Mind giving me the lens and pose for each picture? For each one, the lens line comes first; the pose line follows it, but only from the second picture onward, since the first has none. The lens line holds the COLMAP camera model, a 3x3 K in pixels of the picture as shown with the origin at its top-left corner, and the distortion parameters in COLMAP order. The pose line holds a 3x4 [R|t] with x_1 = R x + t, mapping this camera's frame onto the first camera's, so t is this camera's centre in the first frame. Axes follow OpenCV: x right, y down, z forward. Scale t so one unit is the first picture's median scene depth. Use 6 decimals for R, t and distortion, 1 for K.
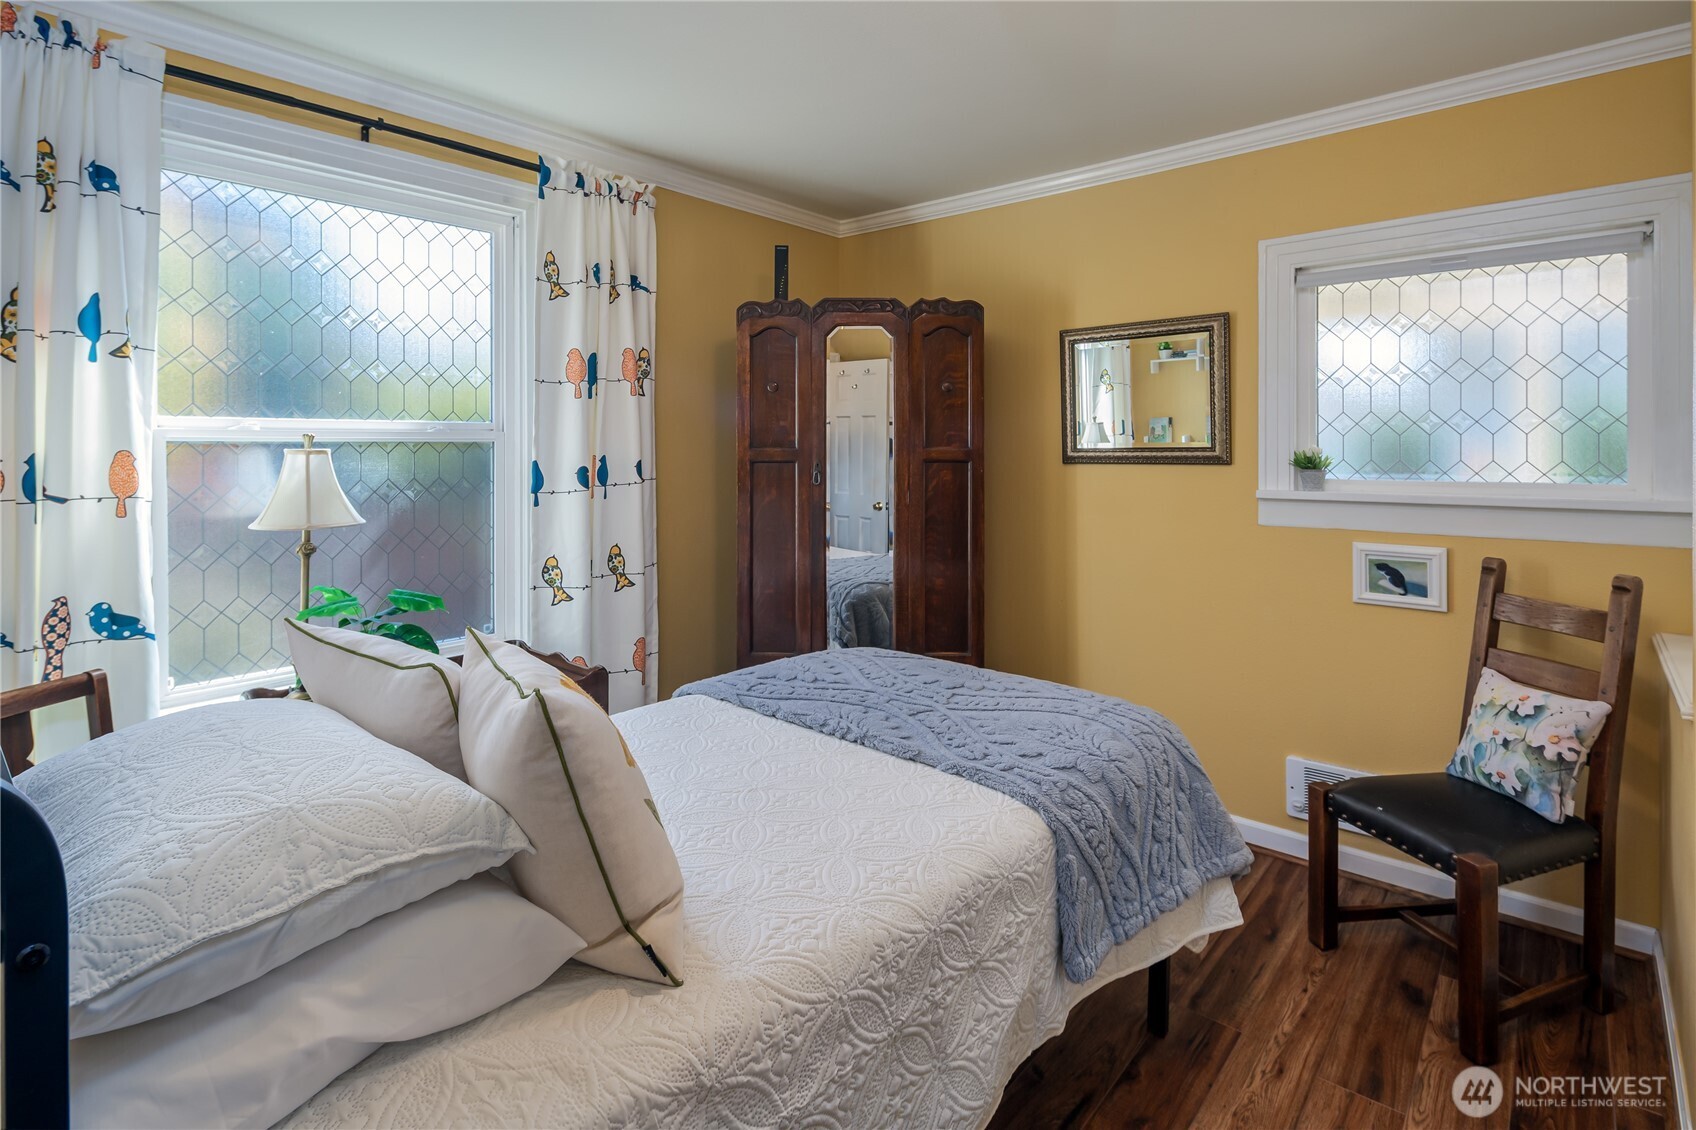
lens RADIAL K [[808.3, 0, 844.2], [0, 808.3, 435.0], [0, 0, 1]] dist [-0.001074, -0.000258]
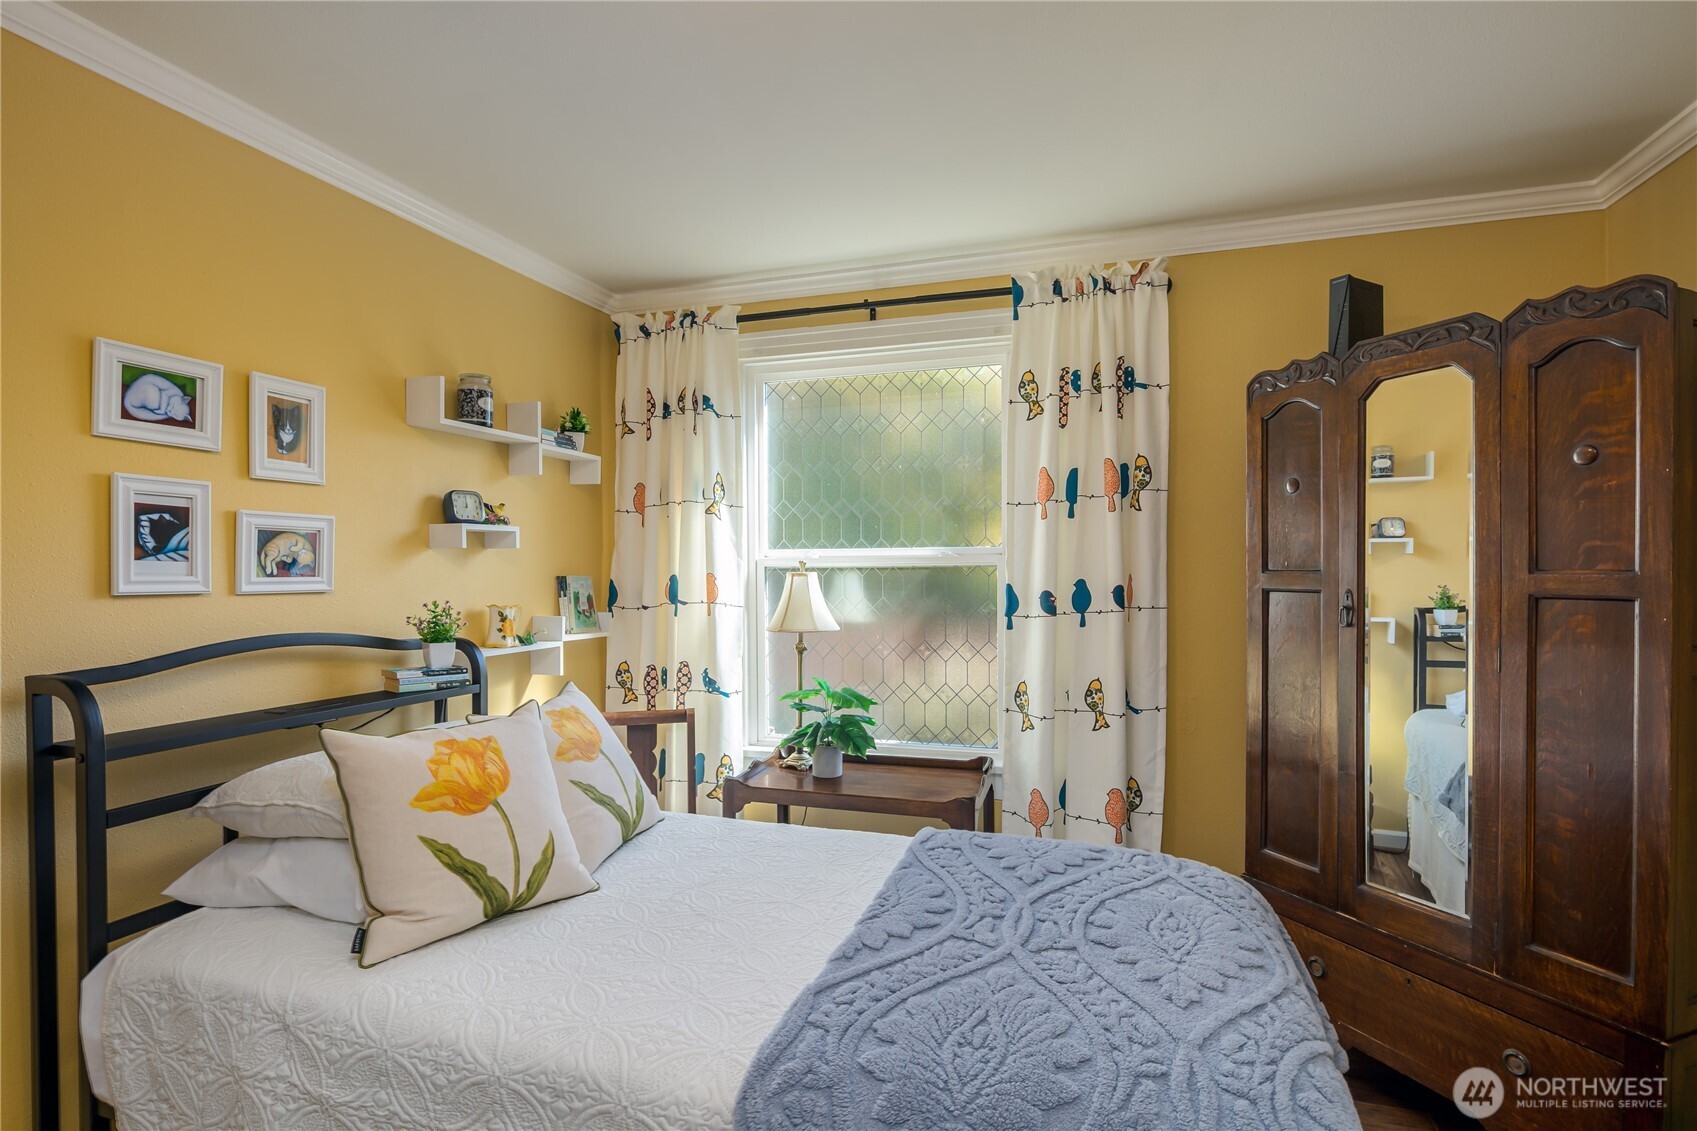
lens RADIAL K [[831.1, 0, 848.5], [0, 831.1, 565.5], [0, 0, 1]] dist [-0.001231, -0.001203]
pose [[0.415836, -0.004072, -0.909431, 0.456917], [0.016554, 0.999858, 0.003092, 0.002266], [0.909289, -0.016340, 0.415844, 0.376208]]
